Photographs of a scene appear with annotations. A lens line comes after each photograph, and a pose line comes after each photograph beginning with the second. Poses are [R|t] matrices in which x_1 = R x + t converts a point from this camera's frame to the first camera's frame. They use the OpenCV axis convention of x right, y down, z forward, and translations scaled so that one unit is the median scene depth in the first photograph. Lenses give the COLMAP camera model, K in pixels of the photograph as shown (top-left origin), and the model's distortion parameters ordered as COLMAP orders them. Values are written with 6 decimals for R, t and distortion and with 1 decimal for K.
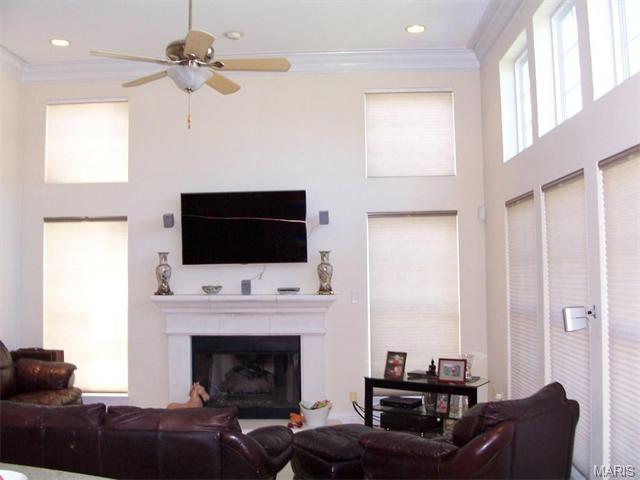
lens RADIAL K [[693.5, 0, 320.0], [0, 693.5, 240.0], [0, 0, 1]] dist [-0.013813, -0.040609]
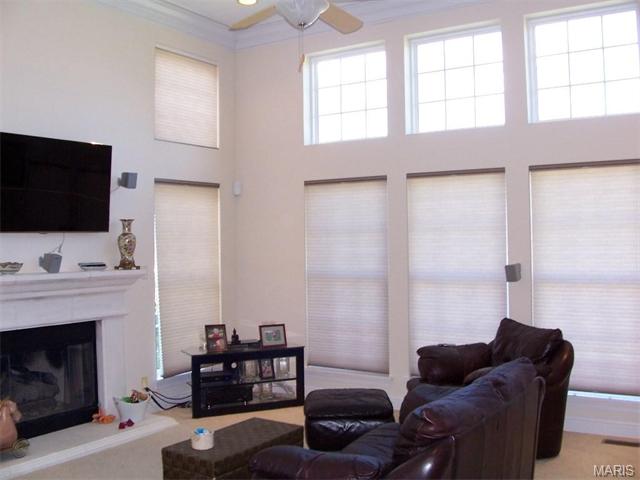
lens RADIAL K [[693.5, 0, 320.0], [0, 693.5, 240.0], [0, 0, 1]] dist [-0.013813, -0.040609]
pose [[0.490288, 0.006255, 0.871538, -0.625691], [-0.043783, 0.998888, 0.017461, 0.016397], [-0.870460, -0.046719, 0.490016, 0.369328]]
